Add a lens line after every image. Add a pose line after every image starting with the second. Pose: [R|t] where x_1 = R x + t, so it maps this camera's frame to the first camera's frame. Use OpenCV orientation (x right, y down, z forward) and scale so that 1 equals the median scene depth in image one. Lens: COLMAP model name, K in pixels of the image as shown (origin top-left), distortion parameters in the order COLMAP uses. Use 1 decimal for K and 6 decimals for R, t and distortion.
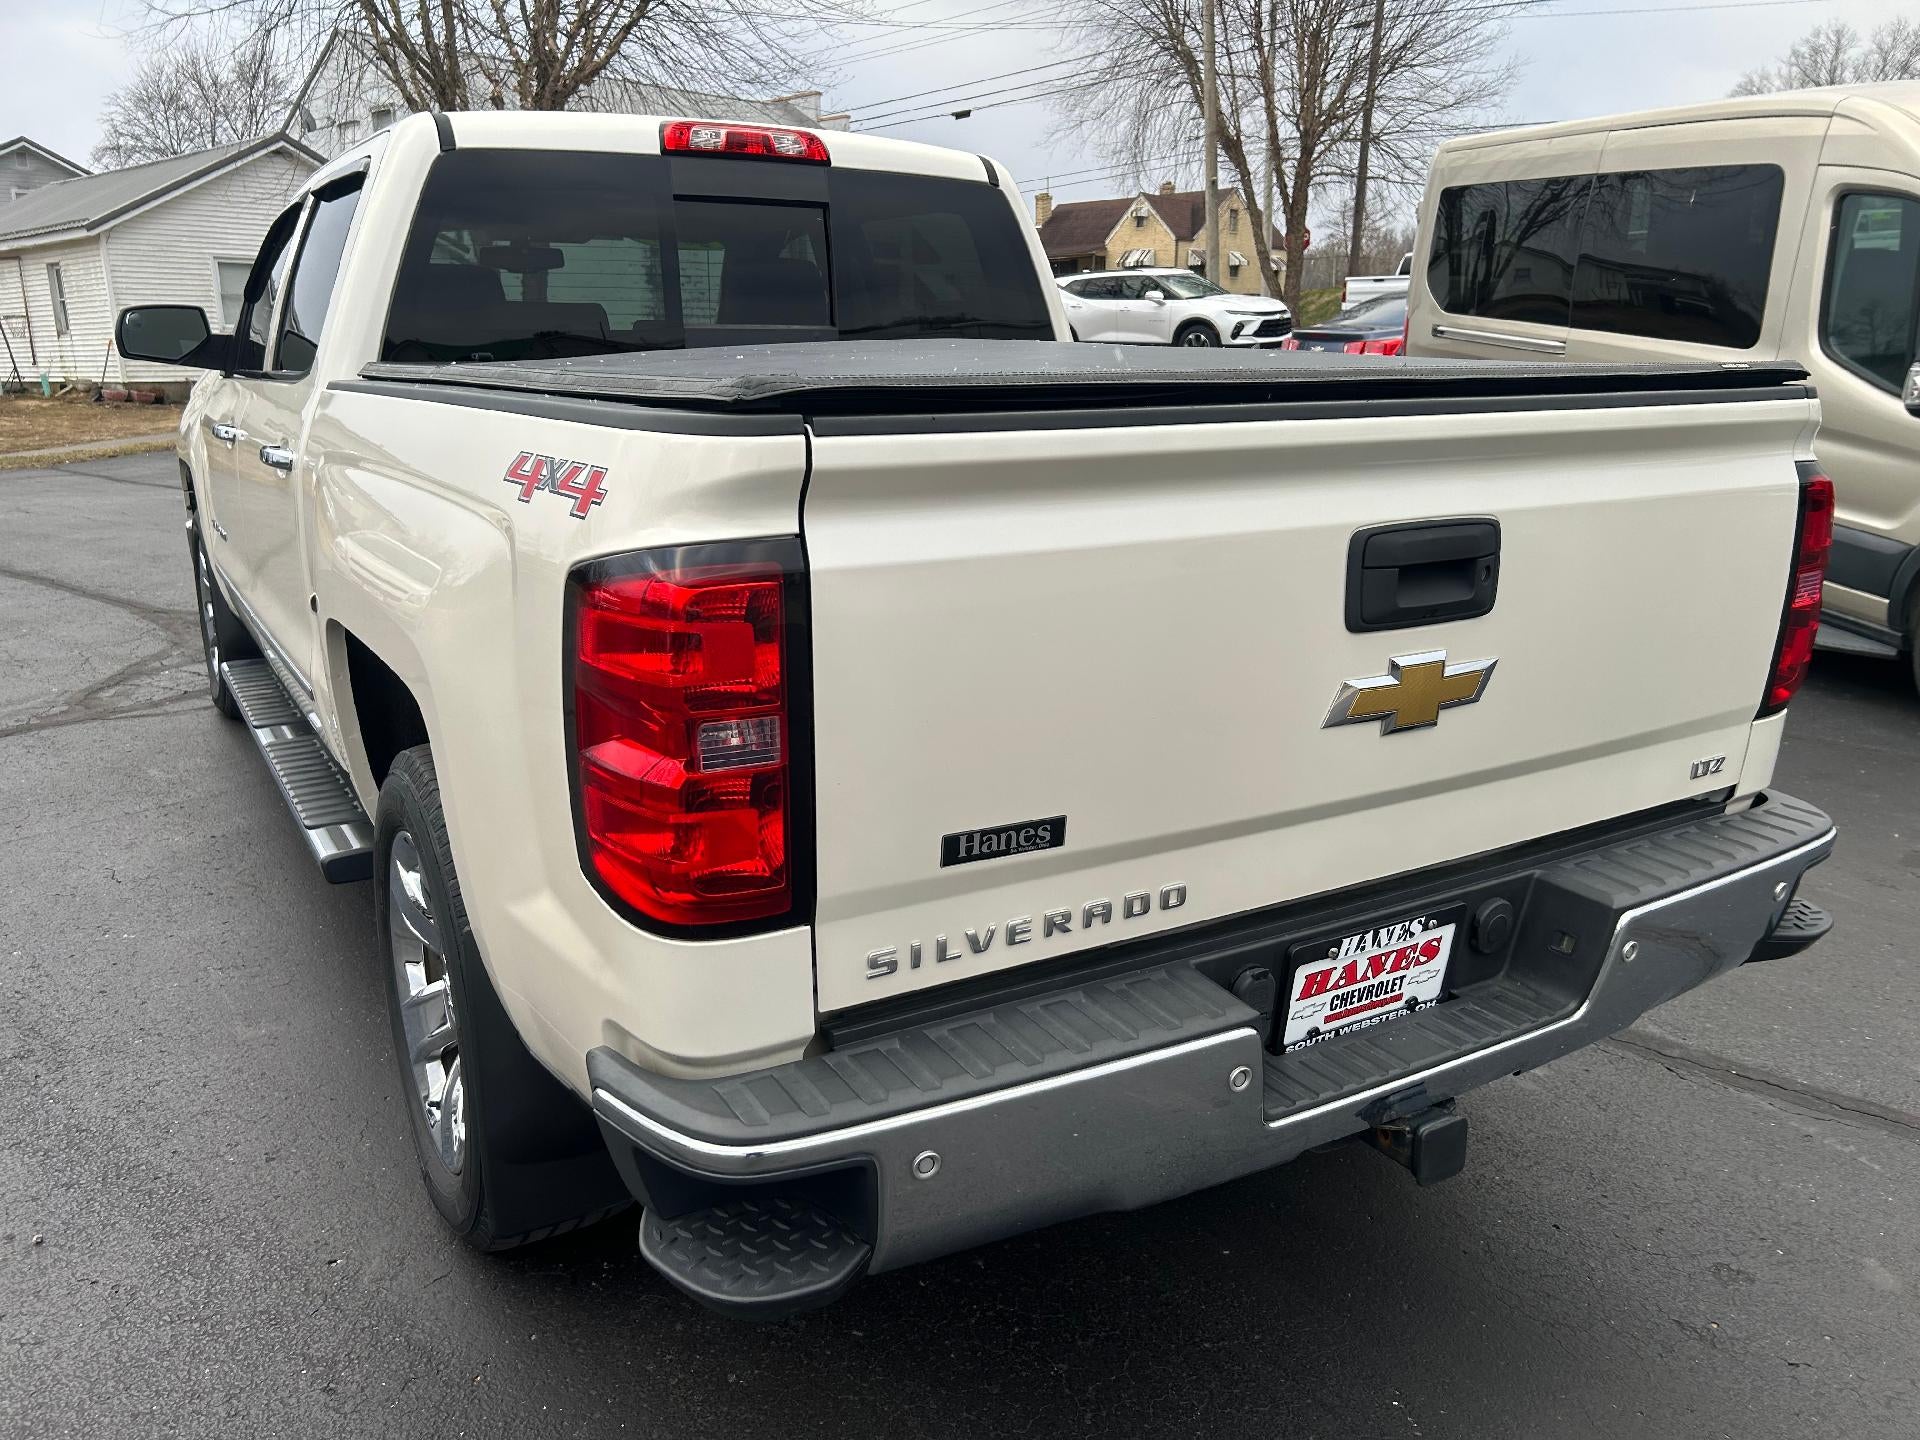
lens RADIAL K [[1475.6, 0, 954.7], [0, 1475.6, 698.7], [0, 0, 1]] dist [0.056528, -0.079288]
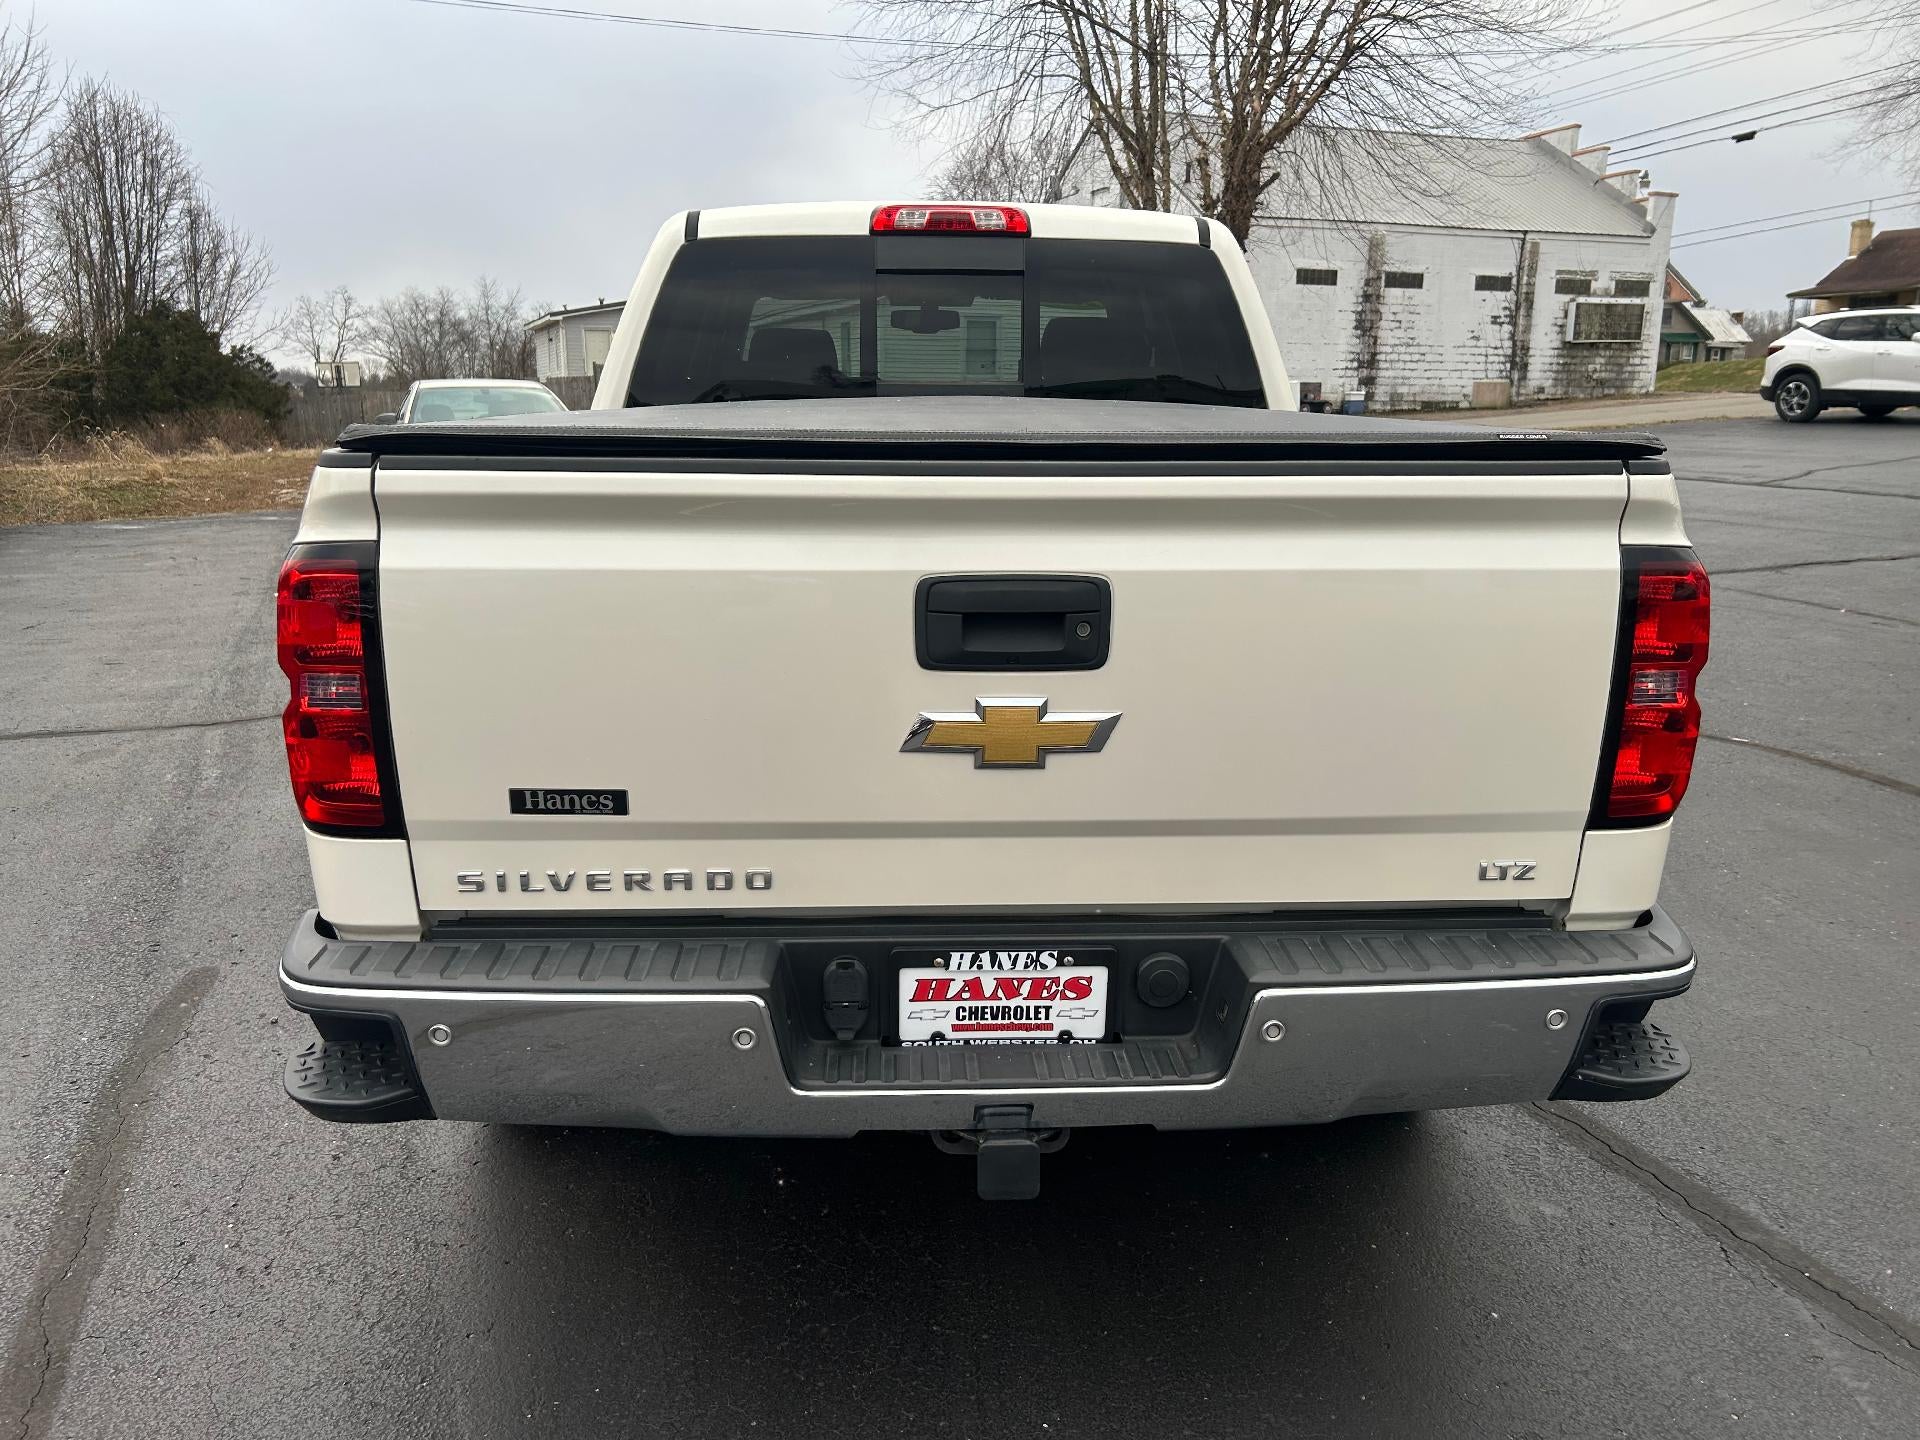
lens RADIAL K [[1458.1, 0, 967.4], [0, 1458.1, 726.7], [0, 0, 1]] dist [0.080014, -0.077634]
pose [[0.883381, 0.112817, -0.454875, 0.708246], [-0.117518, 0.992907, 0.018035, -0.022638], [0.453683, 0.037524, 0.890373, 0.041484]]
